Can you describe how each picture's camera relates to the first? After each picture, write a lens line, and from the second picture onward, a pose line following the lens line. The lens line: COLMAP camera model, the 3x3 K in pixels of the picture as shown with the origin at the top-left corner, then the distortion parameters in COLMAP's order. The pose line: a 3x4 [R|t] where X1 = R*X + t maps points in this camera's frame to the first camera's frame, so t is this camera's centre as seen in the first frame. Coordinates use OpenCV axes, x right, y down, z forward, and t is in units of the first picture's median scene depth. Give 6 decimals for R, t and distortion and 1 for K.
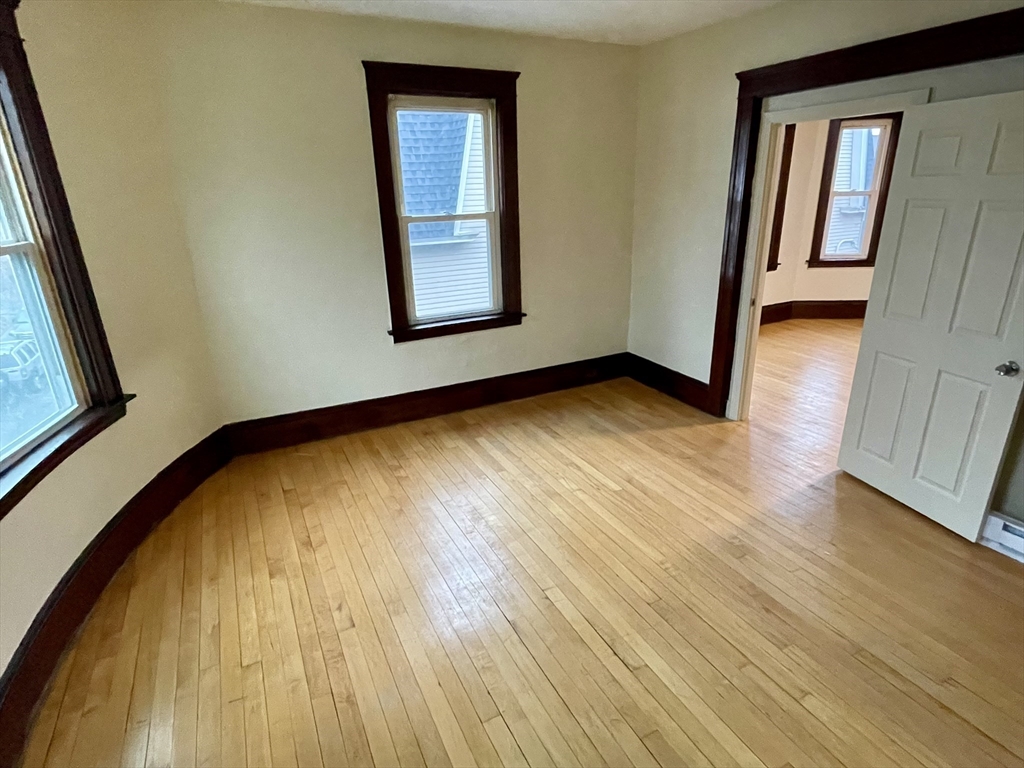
lens RADIAL K [[568.9, 0, 509.8], [0, 568.9, 353.9], [0, 0, 1]] dist [0.000878, 0.000081]
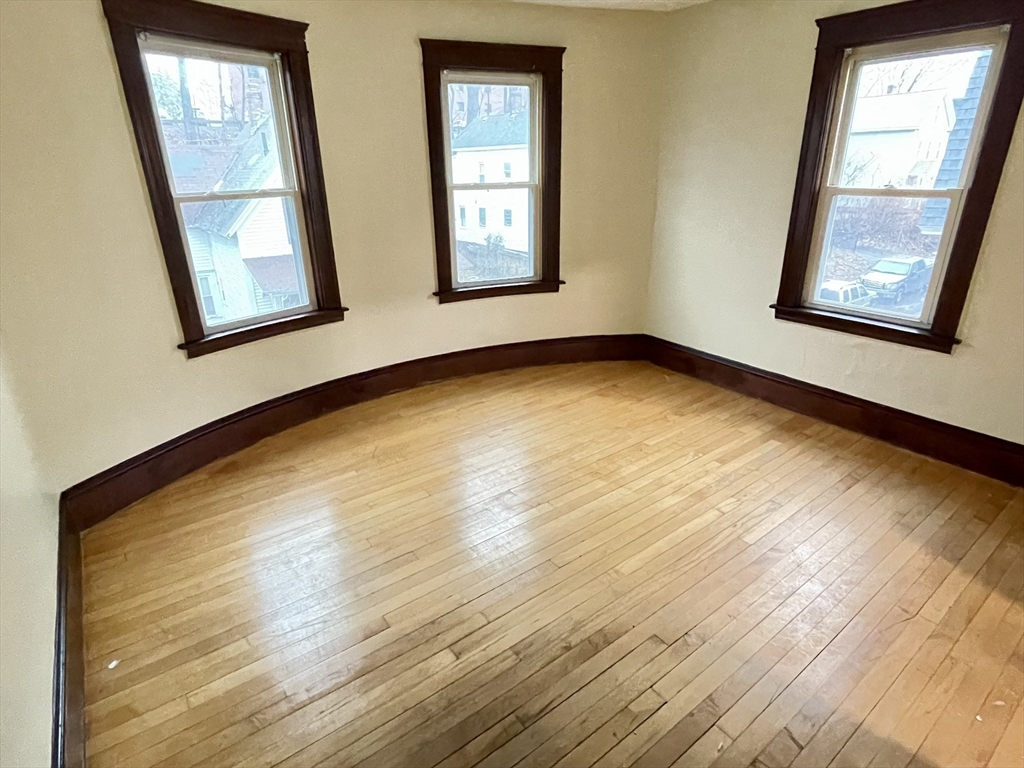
lens RADIAL K [[544.3, 0, 515.6], [0, 544.3, 379.5], [0, 0, 1]] dist [0.000052, -0.000499]
pose [[0.181552, 0.383632, -0.905464, 0.689663], [-0.276122, 0.903611, 0.327482, -0.121654], [0.943820, 0.190563, 0.269981, 0.405870]]
